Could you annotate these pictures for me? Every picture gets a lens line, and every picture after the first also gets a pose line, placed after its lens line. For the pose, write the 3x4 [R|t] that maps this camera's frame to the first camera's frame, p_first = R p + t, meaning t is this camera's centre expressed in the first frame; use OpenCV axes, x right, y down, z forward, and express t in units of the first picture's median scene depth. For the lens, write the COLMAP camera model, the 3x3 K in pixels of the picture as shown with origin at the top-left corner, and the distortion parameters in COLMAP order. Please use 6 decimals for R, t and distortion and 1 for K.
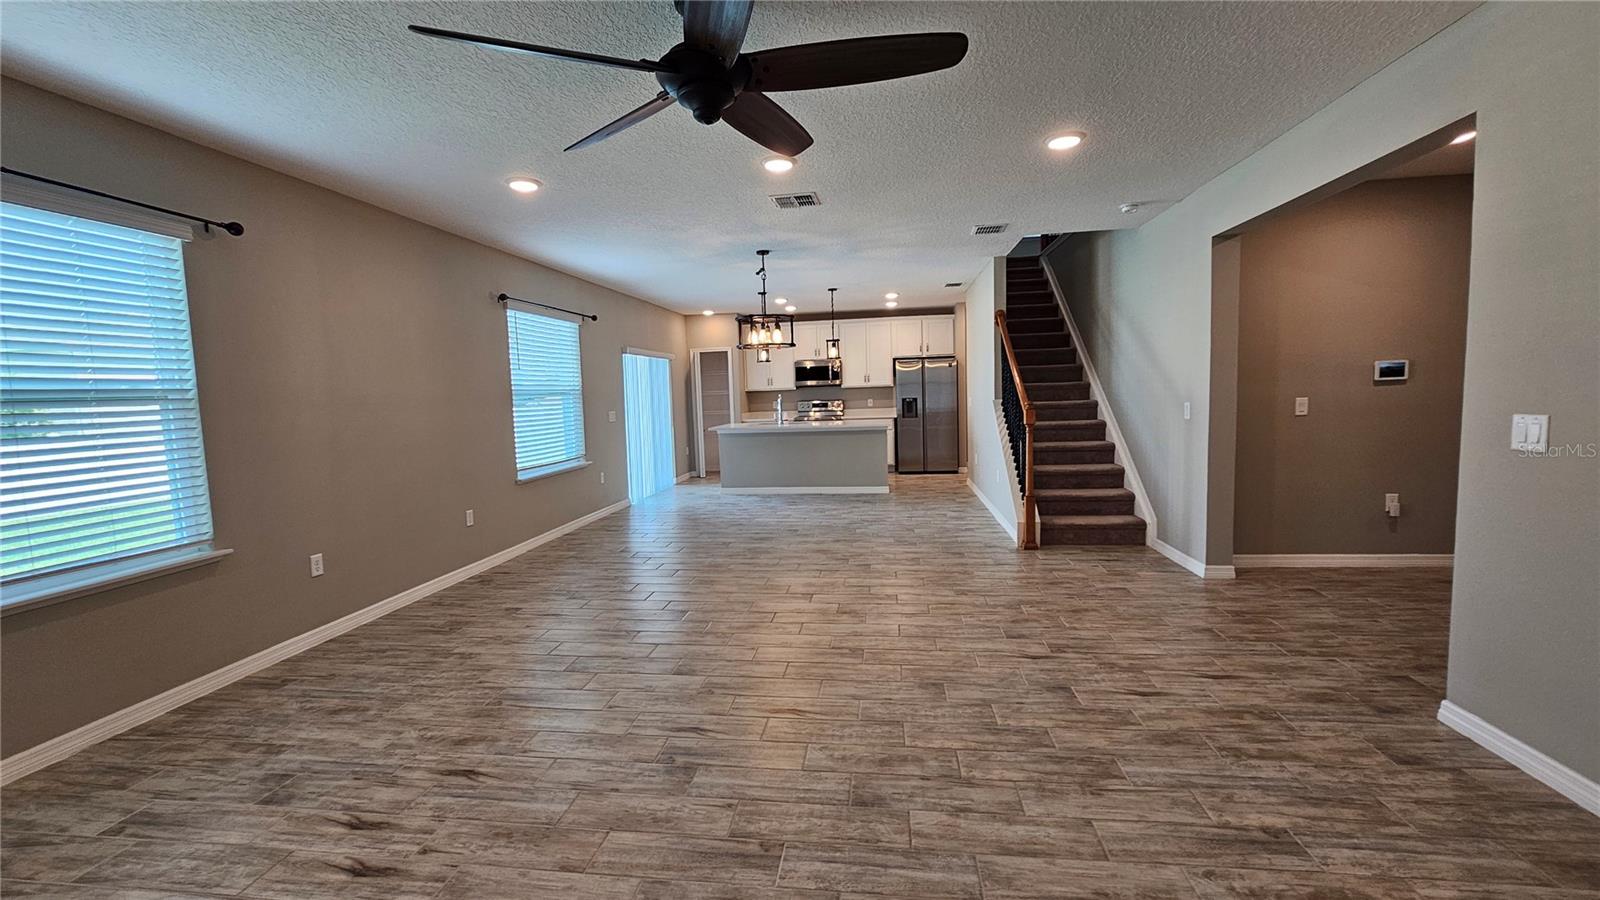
lens RADIAL K [[656.0, 0, 798.3], [0, 656.0, 445.4], [0, 0, 1]] dist [-0.009171, 0.002460]
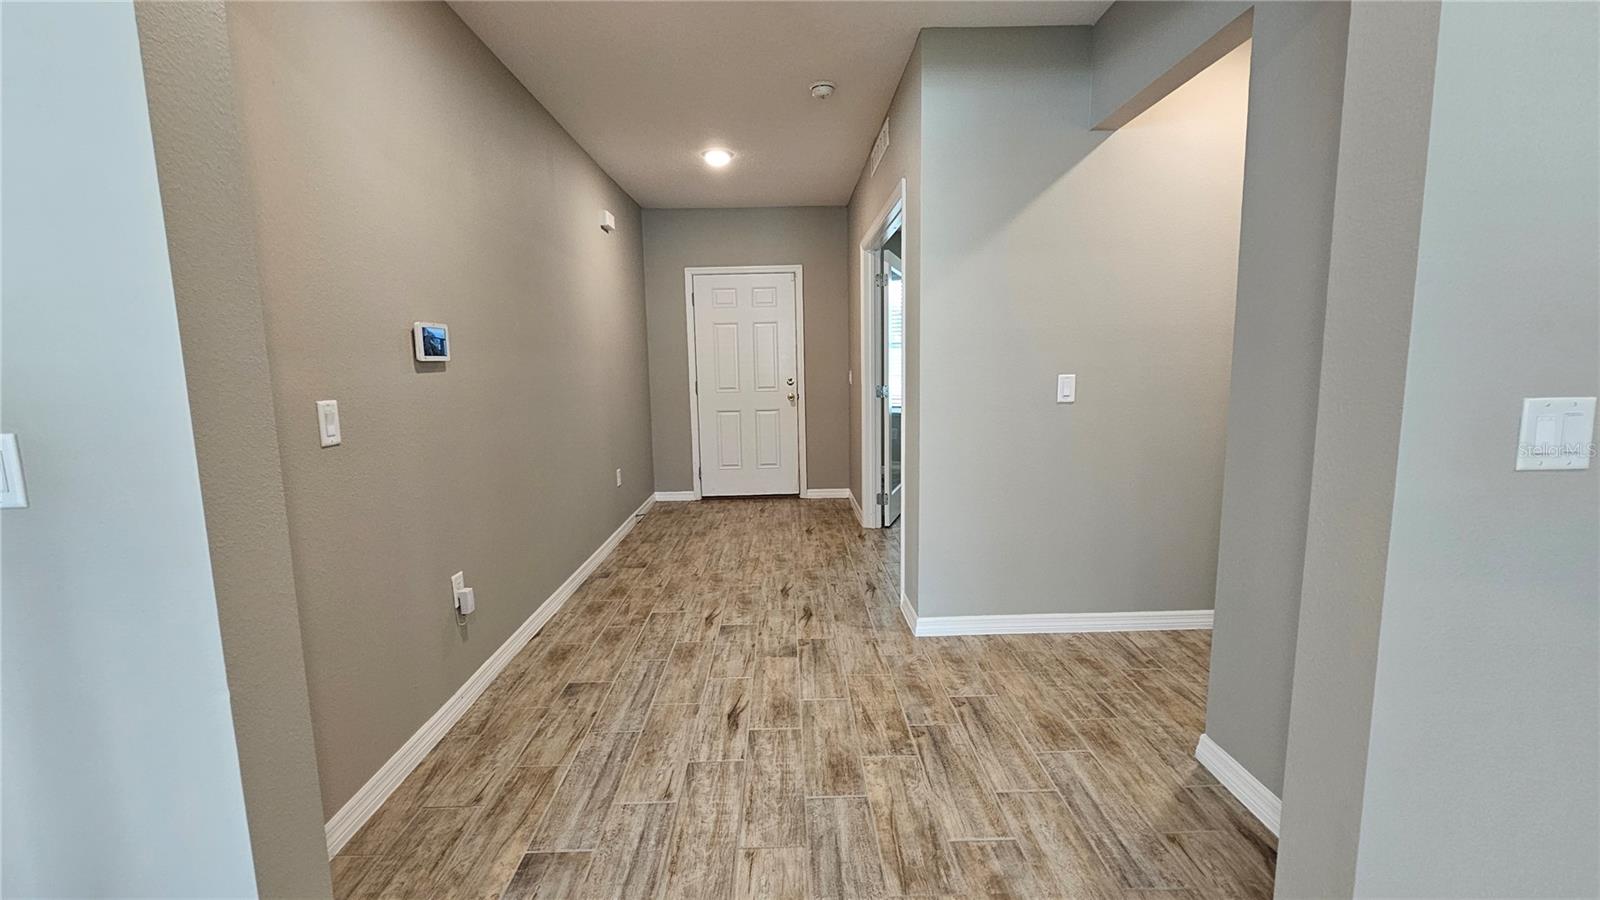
lens RADIAL K [[656.0, 0, 793.7], [0, 656.0, 454.3], [0, 0, 1]] dist [-0.009171, 0.002460]
pose [[-0.150847, -0.102809, 0.983197, 0.589208], [0.105105, 0.987272, 0.119361, -0.100884], [-0.982954, 0.121344, -0.138121, 1.346048]]
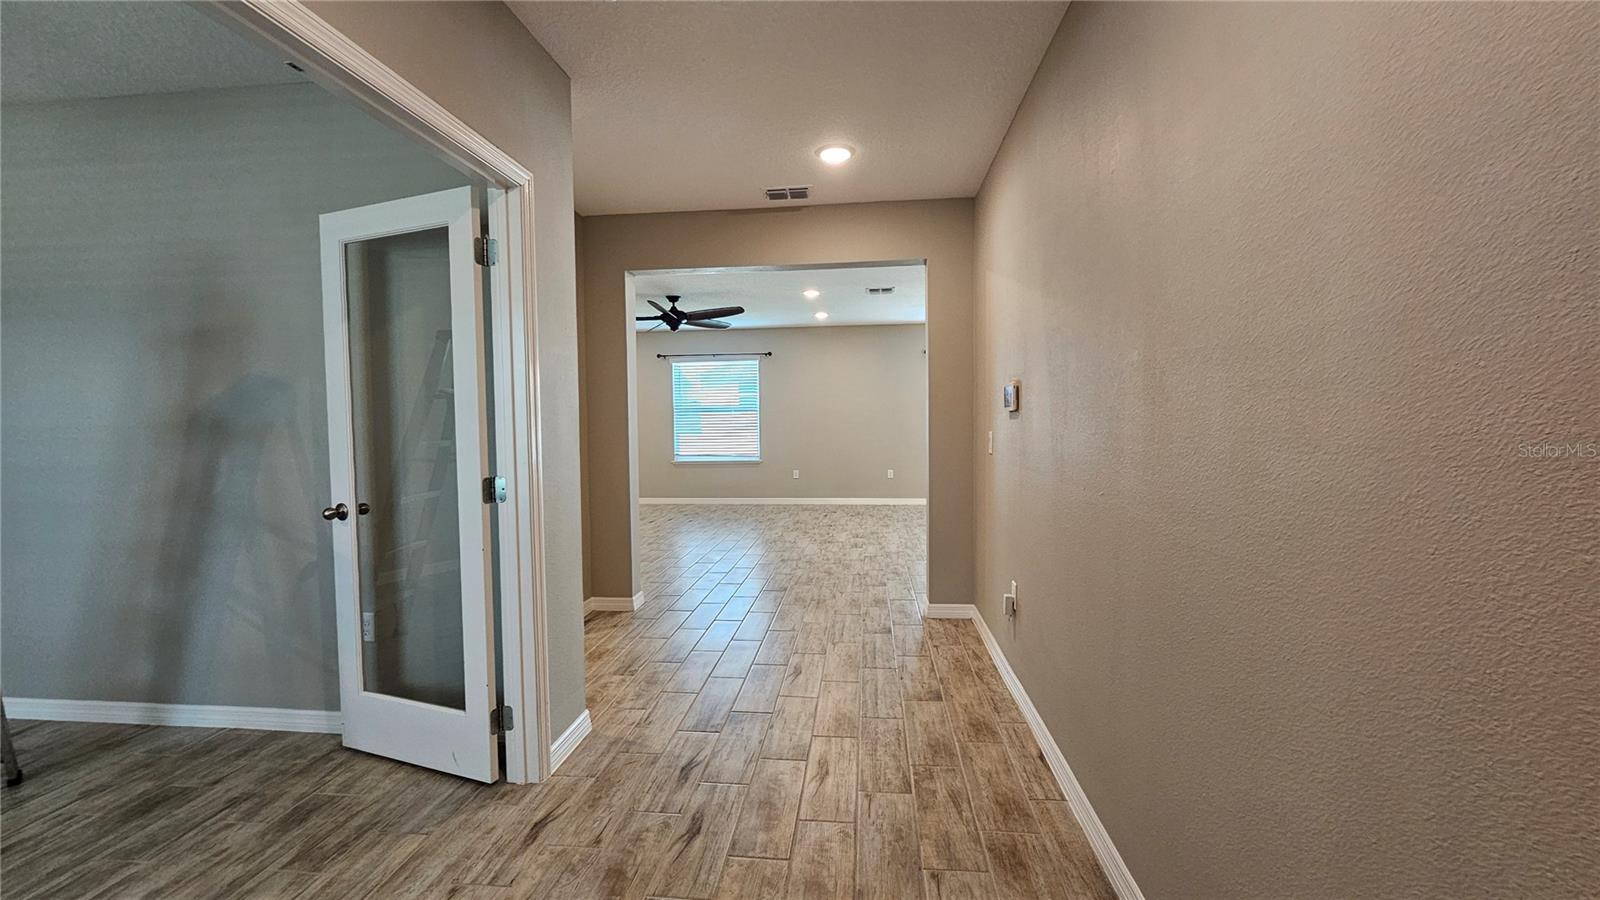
lens RADIAL K [[656.0, 0, 798.5], [0, 656.0, 452.4], [0, 0, 1]] dist [-0.009171, 0.002460]
pose [[0.035173, 0.082844, -0.995942, 2.656103], [-0.071427, 0.994218, 0.080178, -0.163182], [0.996825, 0.068317, 0.040887, 1.269578]]
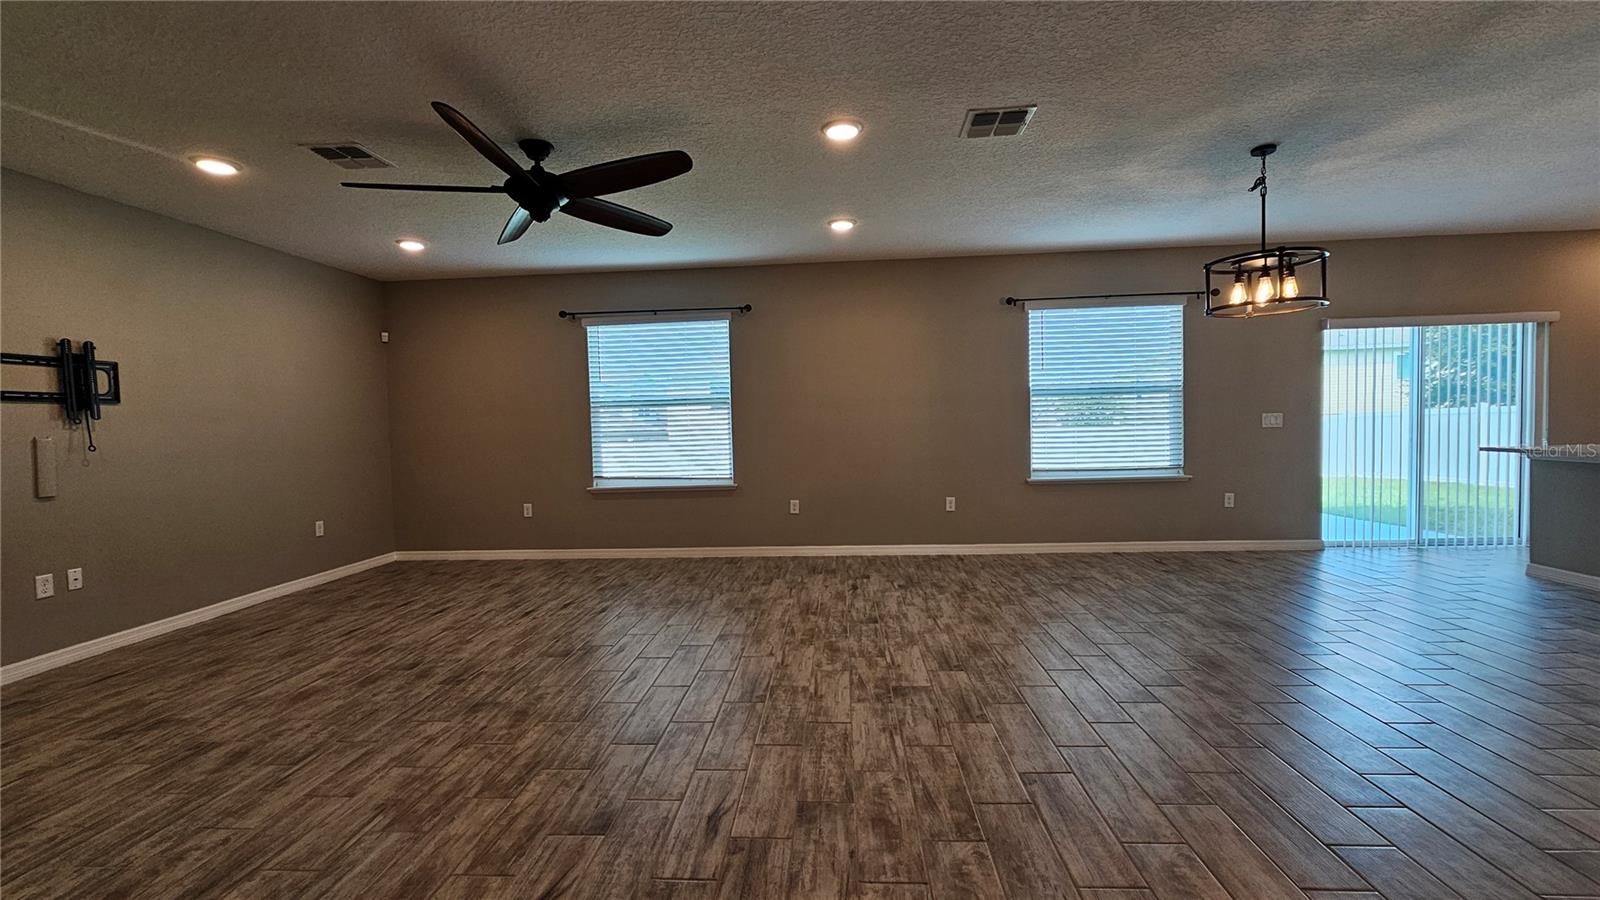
lens RADIAL K [[656.0, 0, 800.7], [0, 656.0, 448.1], [0, 0, 1]] dist [-0.009171, 0.002460]
pose [[0.076613, 0.070061, -0.994596, 1.183511], [-0.058627, 0.996119, 0.065652, -0.091138], [0.995336, 0.053281, 0.080423, 1.244711]]
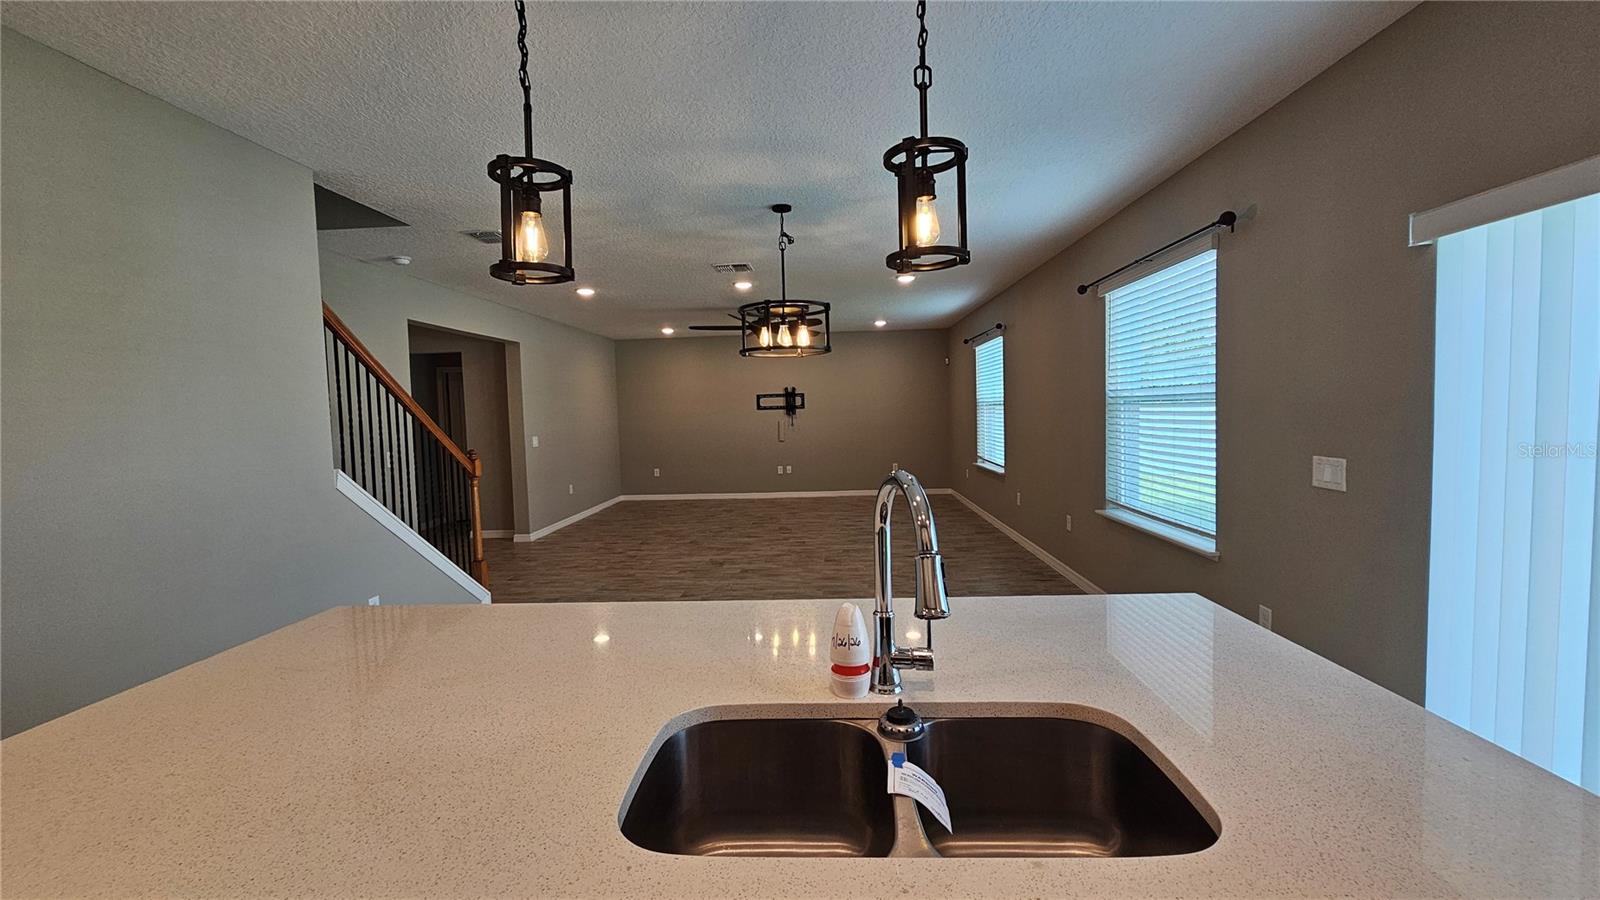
lens RADIAL K [[656.0, 0, 783.8], [0, 656.0, 442.1], [0, 0, 1]] dist [-0.009171, 0.002460]
pose [[-0.995190, 0.066589, -0.071849, 0.018835], [0.056473, 0.989283, 0.134648, -0.348140], [0.080045, 0.129943, -0.988285, 3.810797]]
